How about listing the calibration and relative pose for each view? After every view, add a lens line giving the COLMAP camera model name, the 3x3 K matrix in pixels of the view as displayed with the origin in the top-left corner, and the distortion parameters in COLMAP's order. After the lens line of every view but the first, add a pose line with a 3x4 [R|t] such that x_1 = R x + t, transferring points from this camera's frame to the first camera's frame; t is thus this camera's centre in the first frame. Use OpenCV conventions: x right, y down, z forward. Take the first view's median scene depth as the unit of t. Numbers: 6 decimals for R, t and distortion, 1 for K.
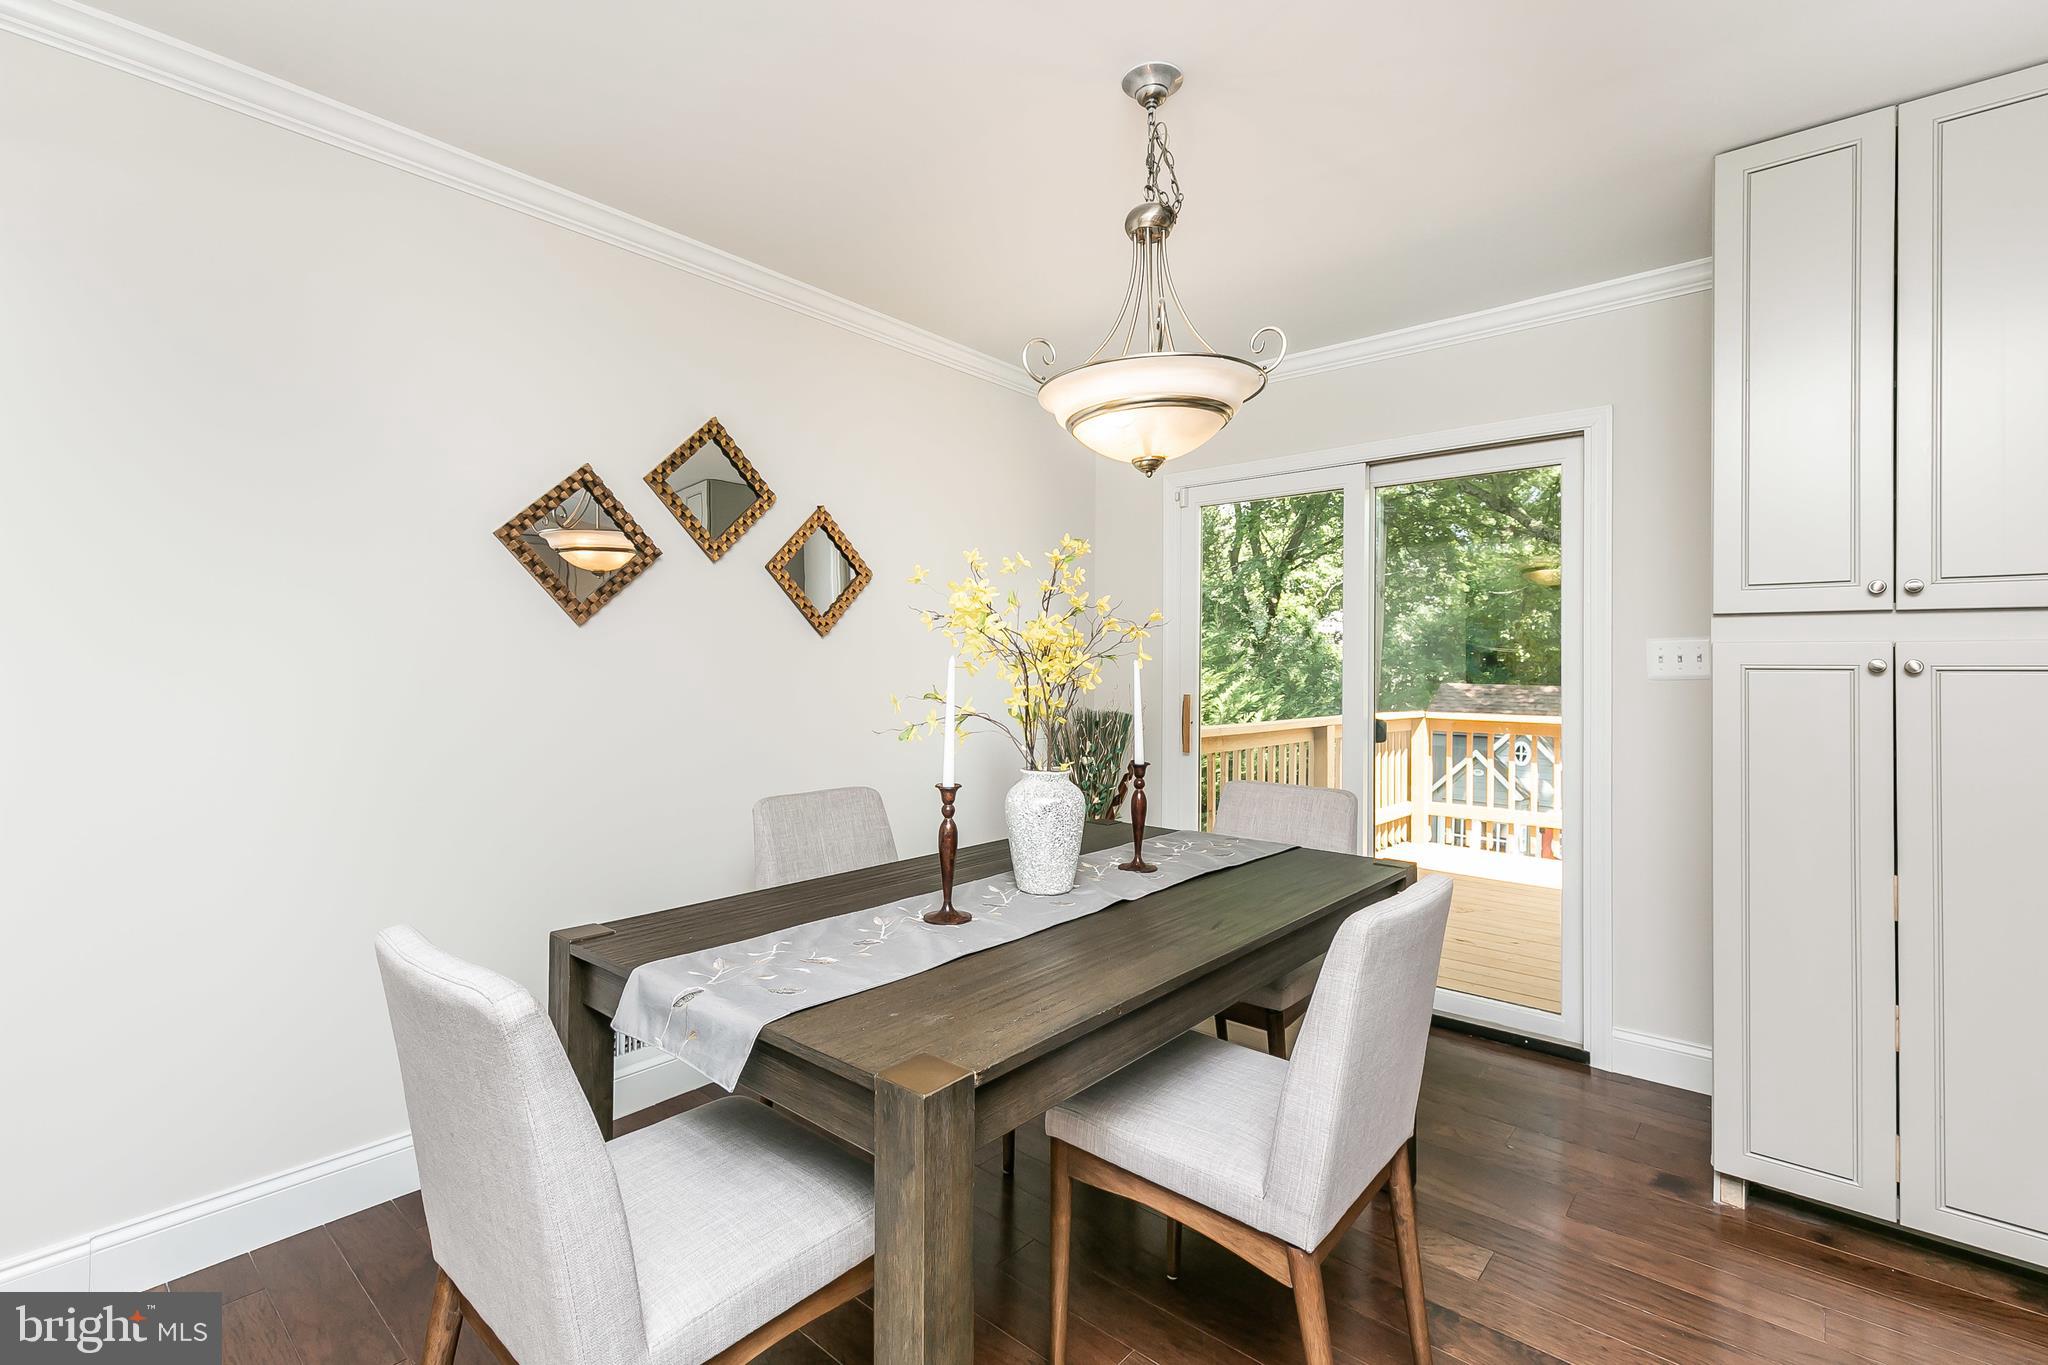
lens RADIAL K [[920.7, 0, 1015.4], [0, 920.7, 667.8], [0, 0, 1]] dist [0.006573, -0.000867]
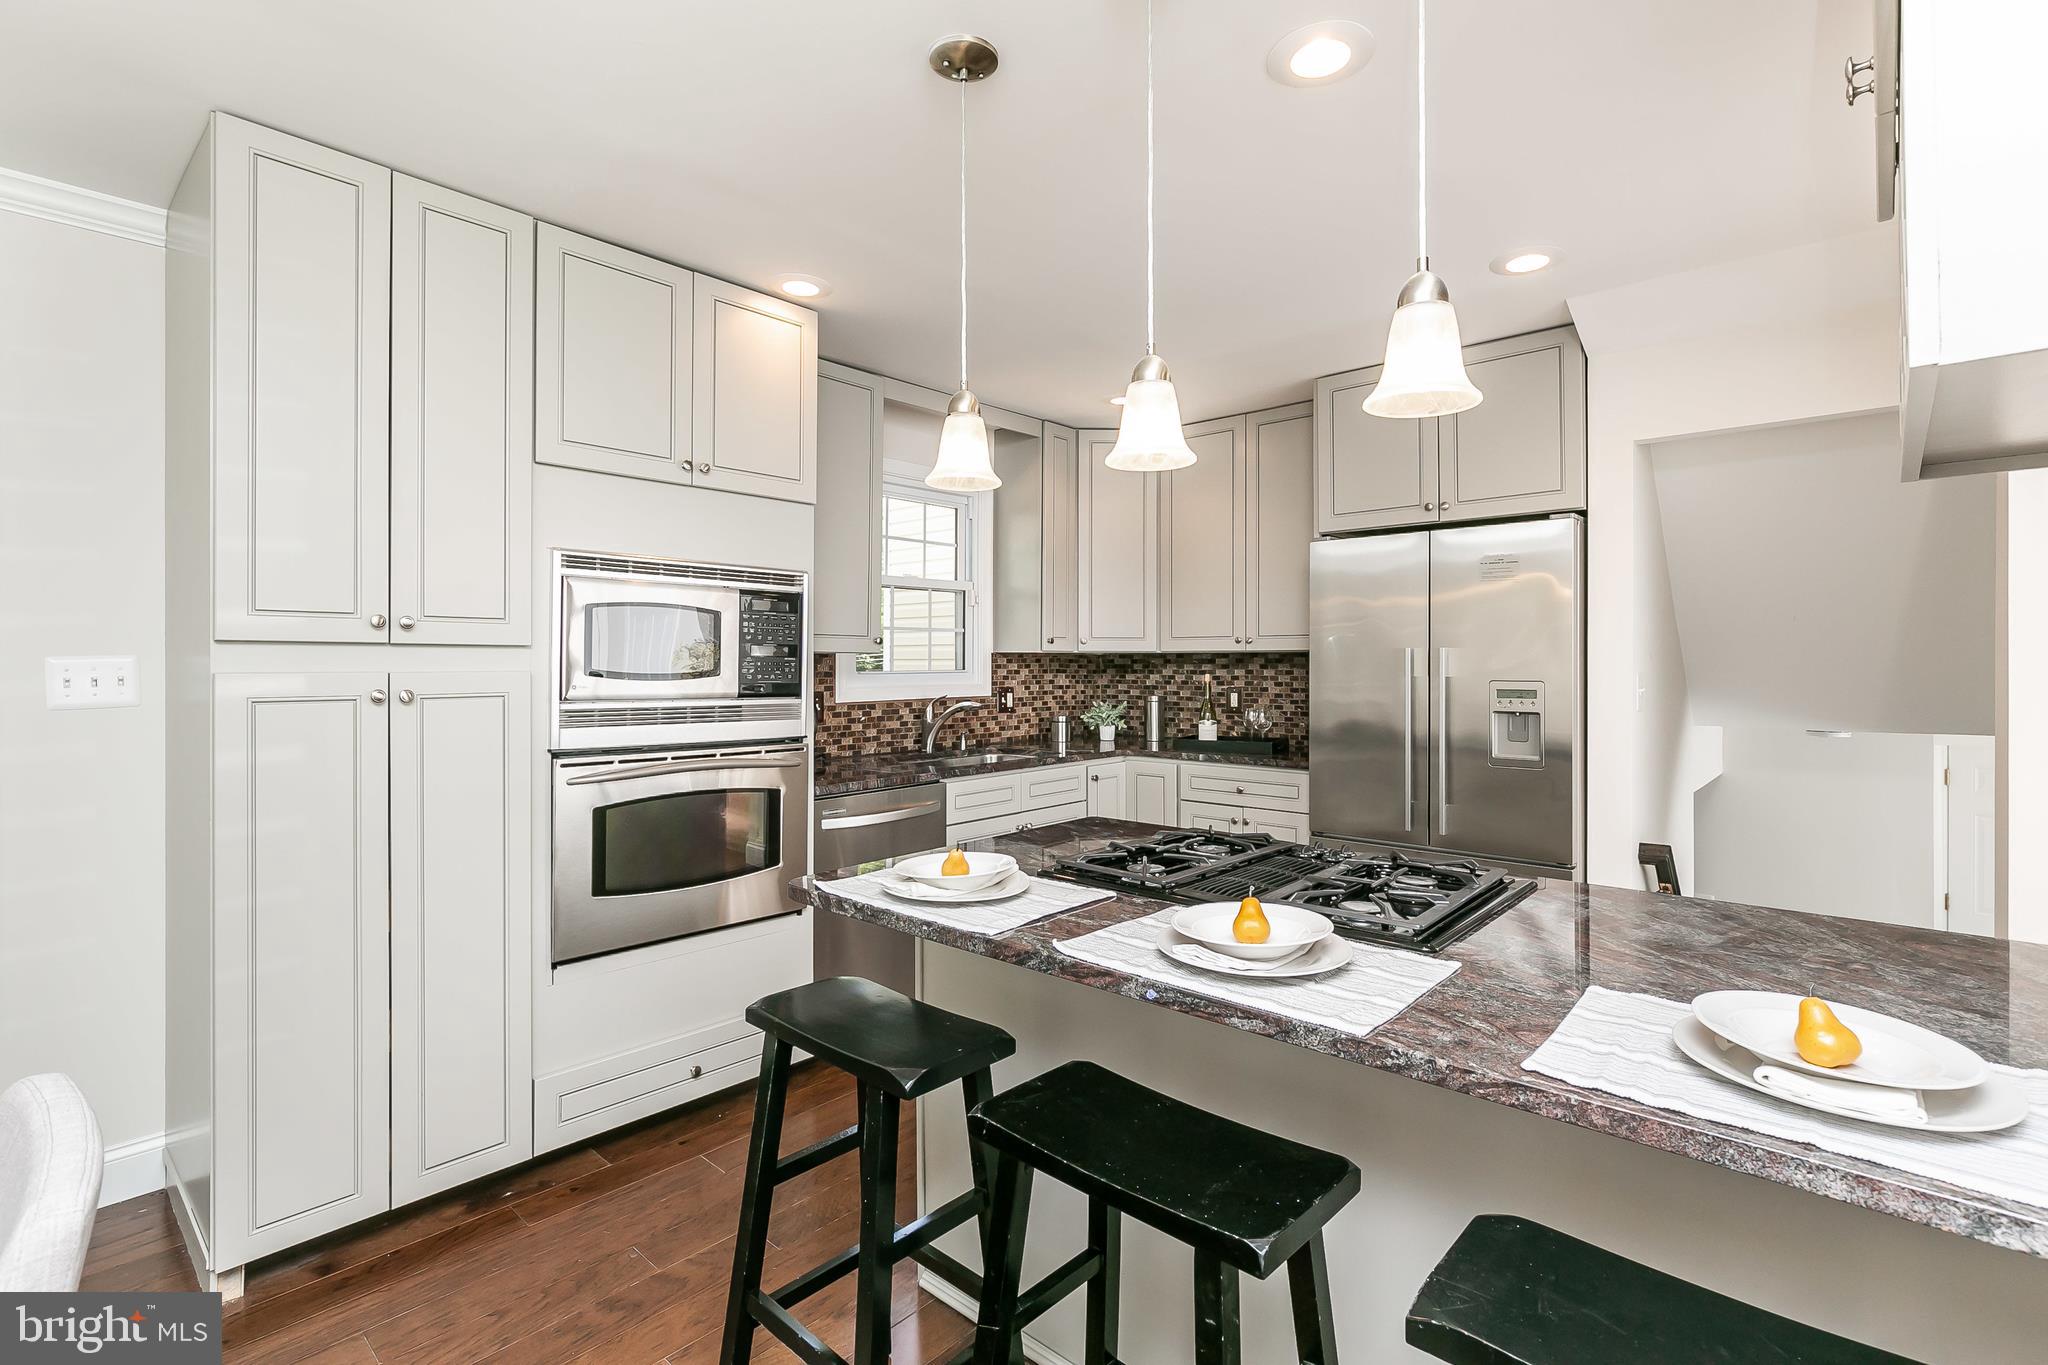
lens RADIAL K [[956.7, 0, 1024.8], [0, 956.7, 670.4], [0, 0, 1]] dist [-0.003925, -0.000478]
pose [[0.011671, -0.017614, 0.999777, -0.133620], [-0.000415, 0.999845, 0.017620, -0.047173], [-0.999932, -0.000620, 0.011662, 0.236661]]
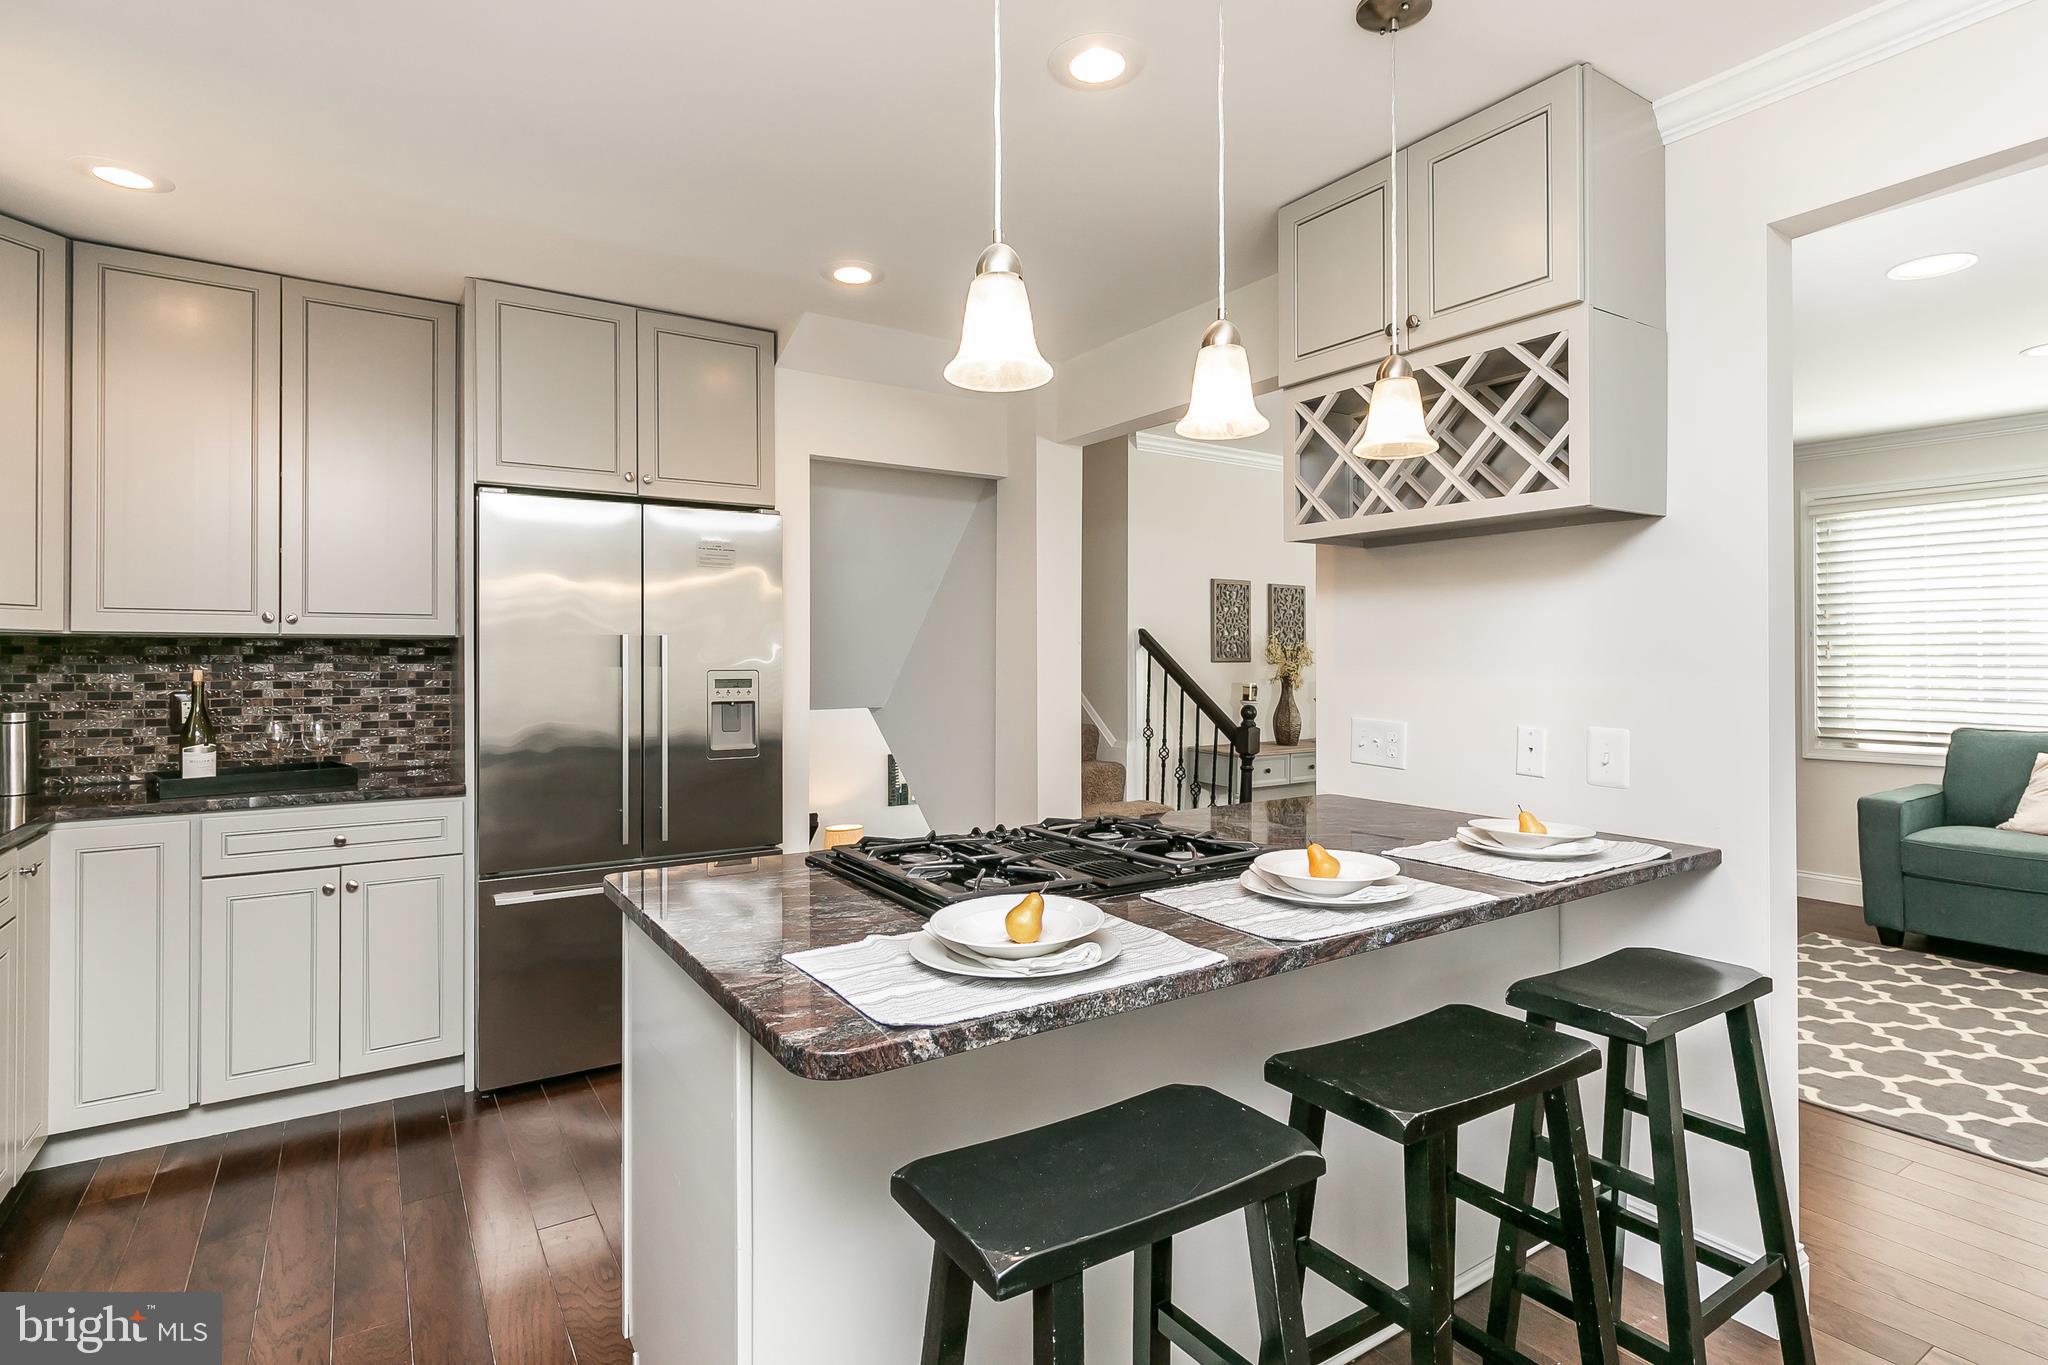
lens RADIAL K [[1015.2, 0, 1037.9], [0, 1015.2, 660.6], [0, 0, 1]] dist [-0.006512, -0.000153]
pose [[-0.966482, -0.004499, 0.256694, 0.506298], [-0.005023, 0.999986, -0.001386, -0.019946], [-0.256685, -0.002629, -0.966492, 0.880169]]
